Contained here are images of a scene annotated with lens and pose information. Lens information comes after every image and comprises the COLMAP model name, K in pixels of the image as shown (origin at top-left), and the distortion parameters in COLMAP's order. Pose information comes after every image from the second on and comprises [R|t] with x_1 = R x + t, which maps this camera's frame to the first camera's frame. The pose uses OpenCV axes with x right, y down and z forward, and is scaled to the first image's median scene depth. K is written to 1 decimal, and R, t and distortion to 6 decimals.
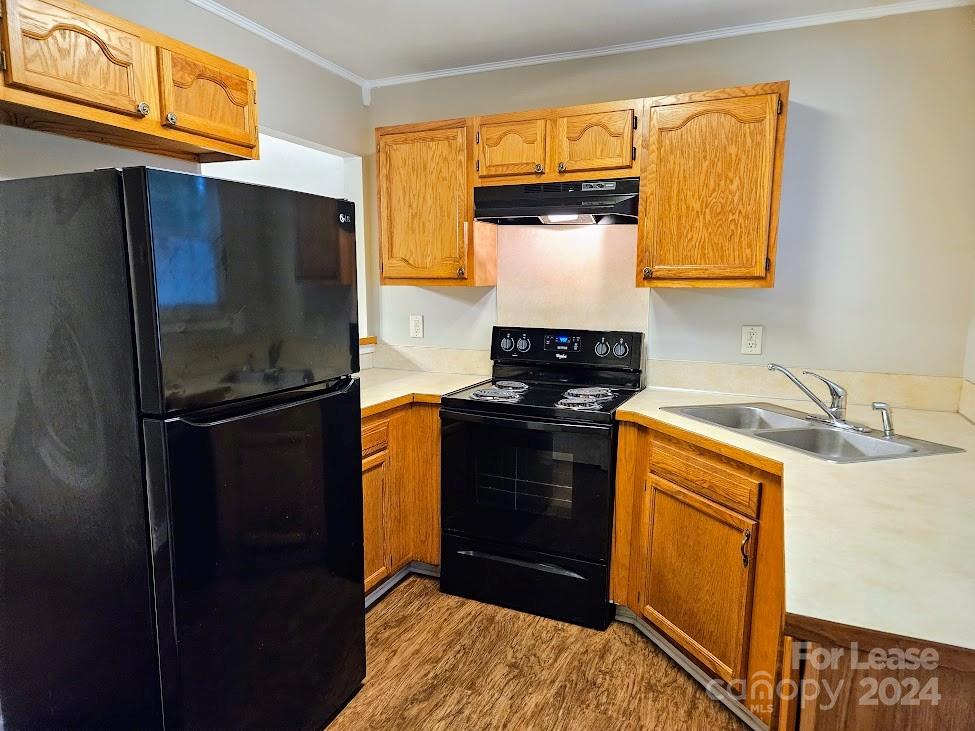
lens RADIAL K [[644.3, 0, 483.1], [0, 644.3, 370.1], [0, 0, 1]] dist [0.071049, -0.057959]
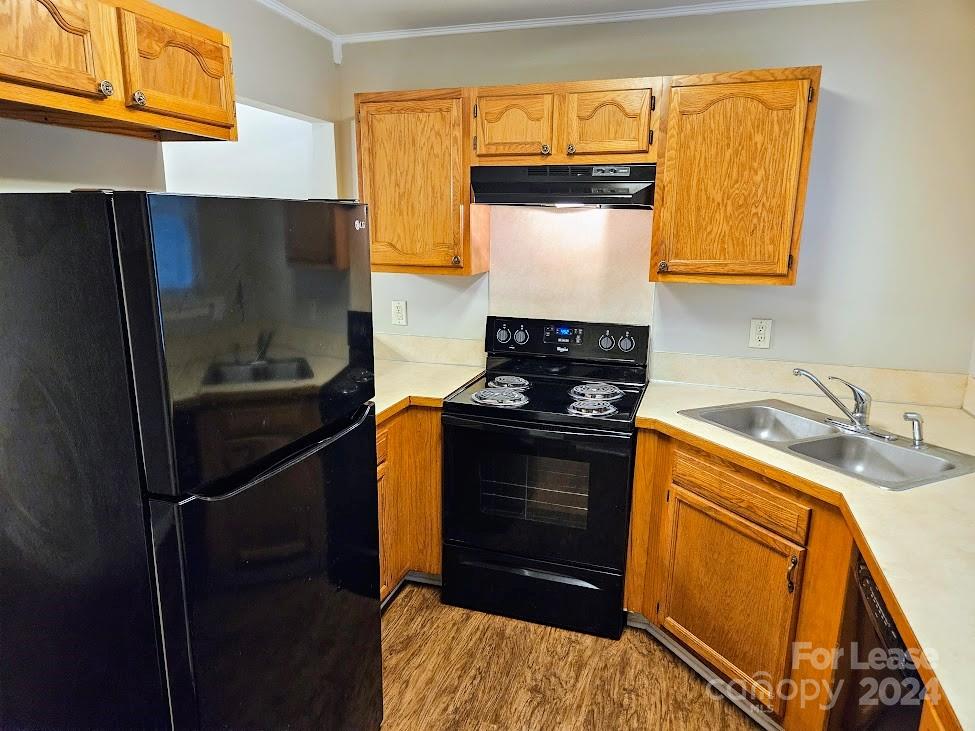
lens RADIAL K [[644.3, 0, 491.4], [0, 644.3, 364.1], [0, 0, 1]] dist [0.071049, -0.057959]
pose [[0.993411, -0.018260, 0.113146, -0.108057], [0.009792, 0.997139, 0.074947, -0.086963], [-0.114191, -0.073345, 0.990748, 0.090491]]
